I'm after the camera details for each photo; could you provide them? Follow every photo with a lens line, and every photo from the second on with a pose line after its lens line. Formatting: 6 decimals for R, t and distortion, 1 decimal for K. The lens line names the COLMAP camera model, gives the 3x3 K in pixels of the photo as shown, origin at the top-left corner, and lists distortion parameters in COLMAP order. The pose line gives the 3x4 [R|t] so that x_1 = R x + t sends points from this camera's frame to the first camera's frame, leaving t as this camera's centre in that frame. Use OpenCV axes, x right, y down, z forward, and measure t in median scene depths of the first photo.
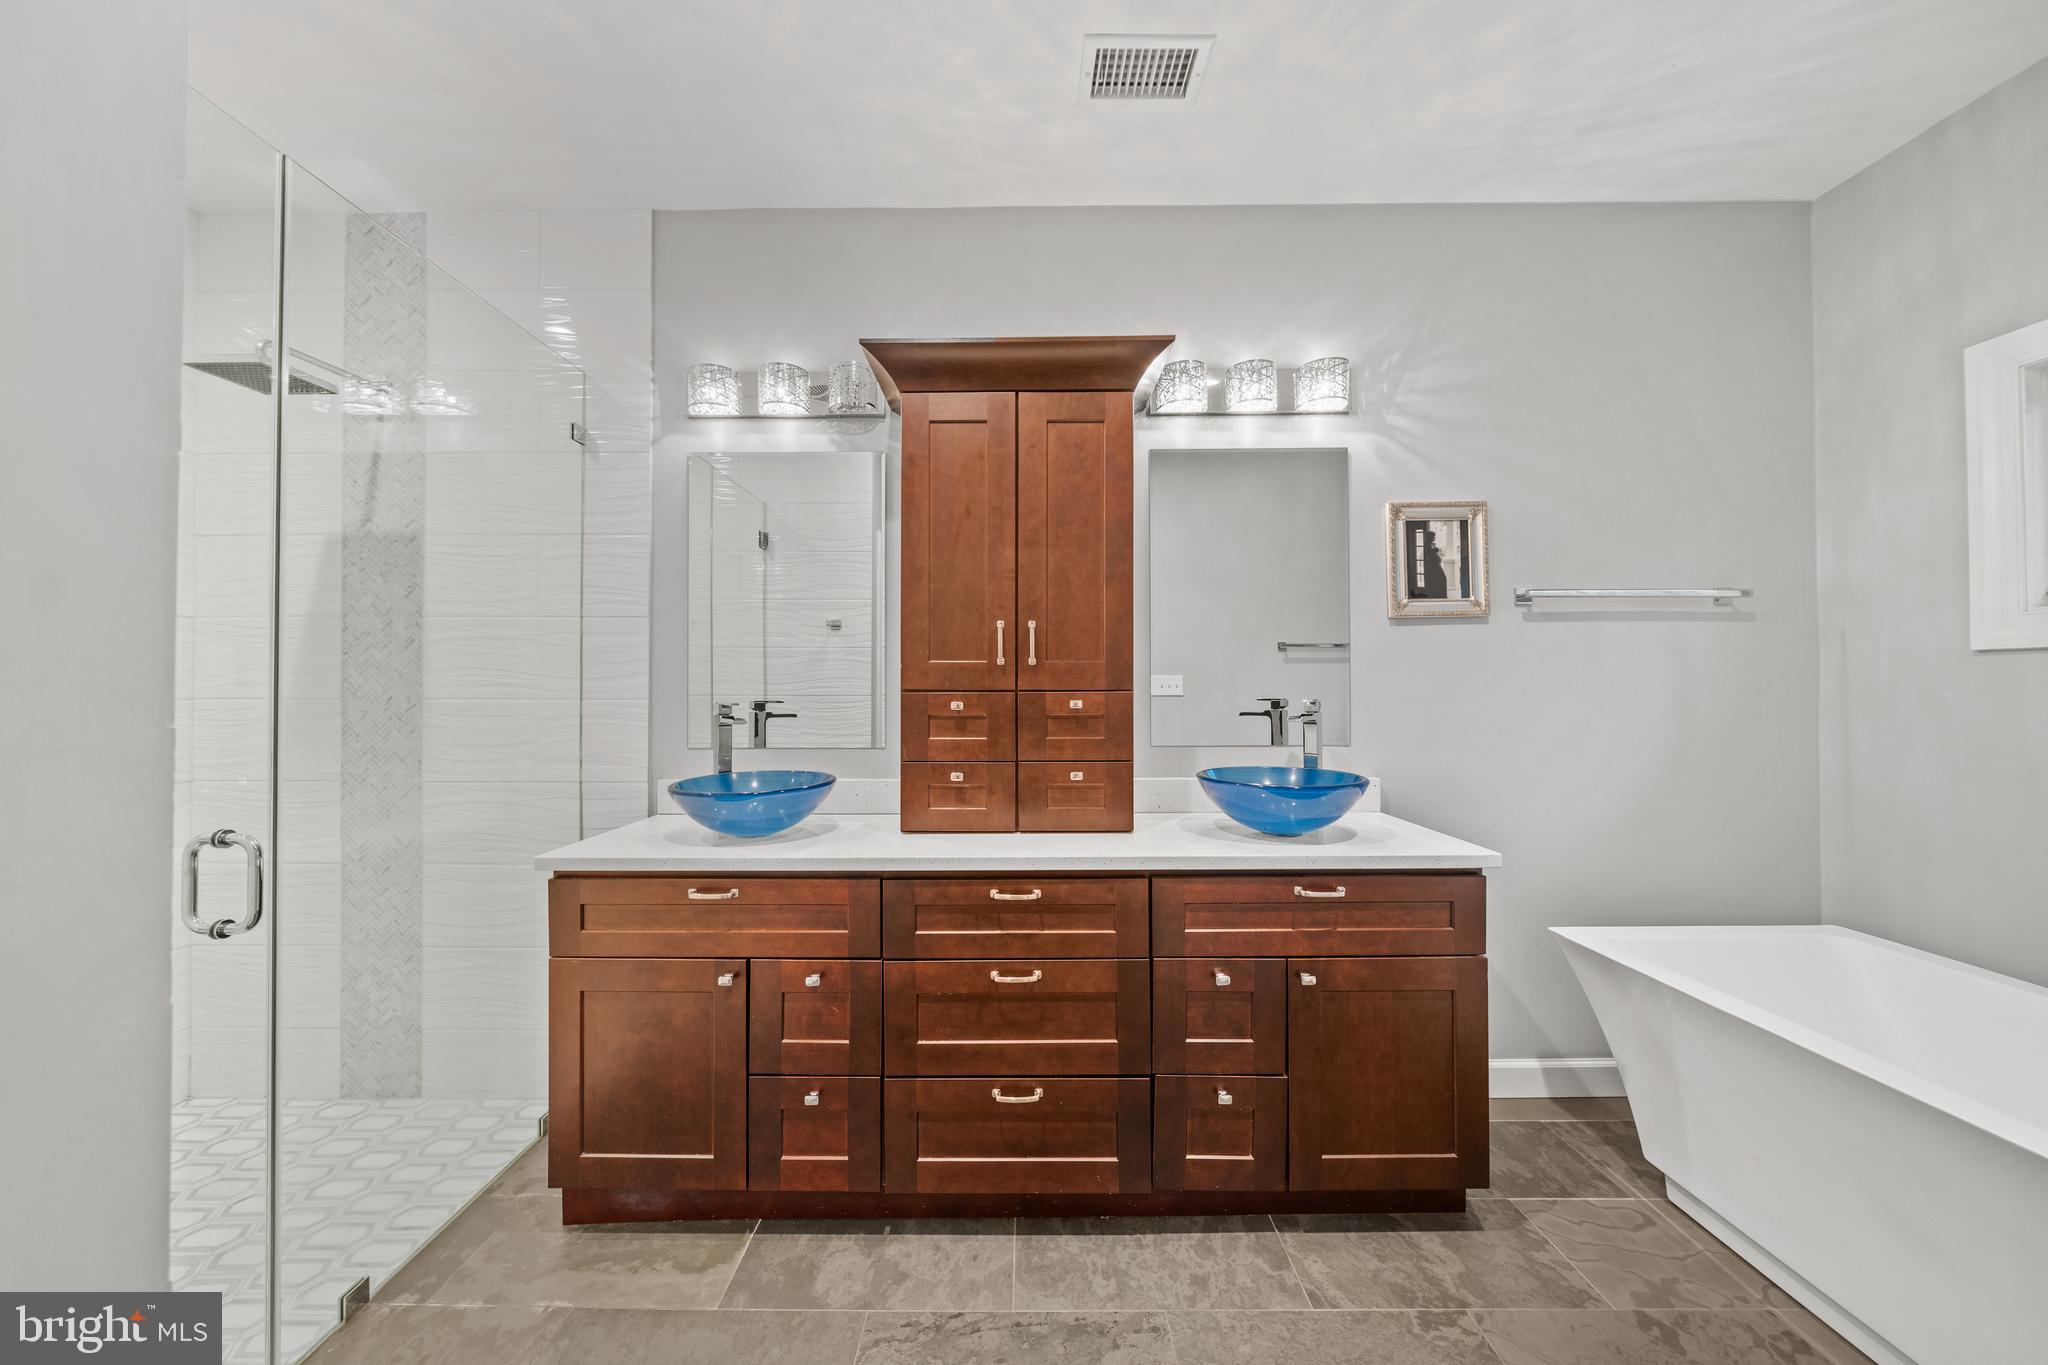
lens RADIAL K [[708.1, 0, 1016.4], [0, 708.1, 694.8], [0, 0, 1]] dist [-0.000154, 0.000076]
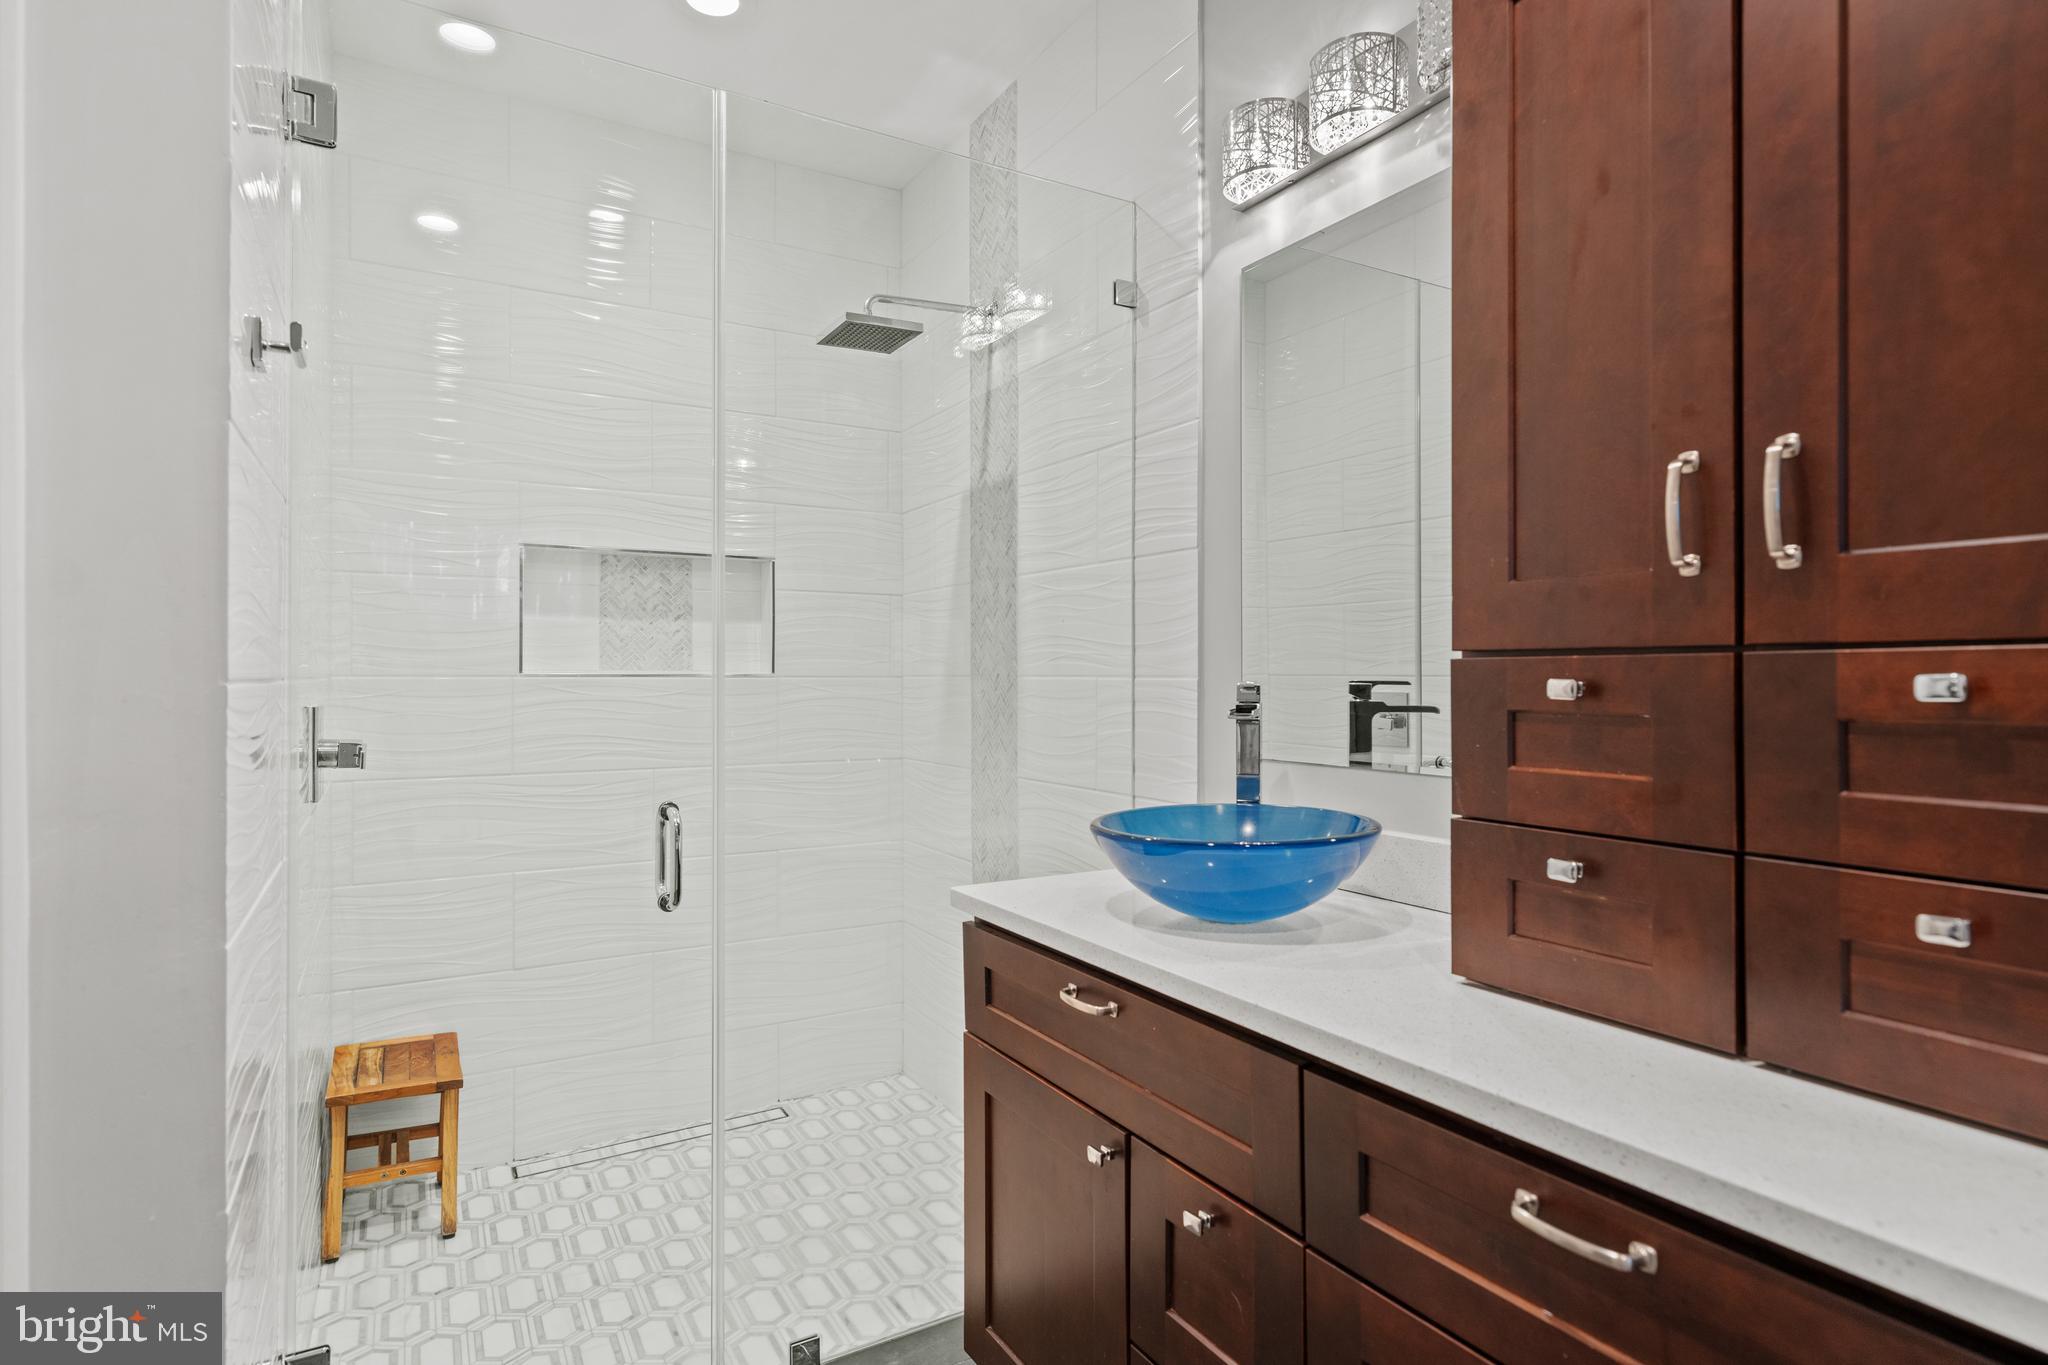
lens RADIAL K [[1074.7, 0, 1024.0], [0, 1074.7, 682.5], [0, 0, 1]] dist [0.004483, -0.000058]
pose [[0.503510, 0.004253, -0.863979, 0.244373], [-0.005067, 0.999985, 0.001970, 0.010624], [0.863975, 0.003386, 0.503524, 0.385608]]
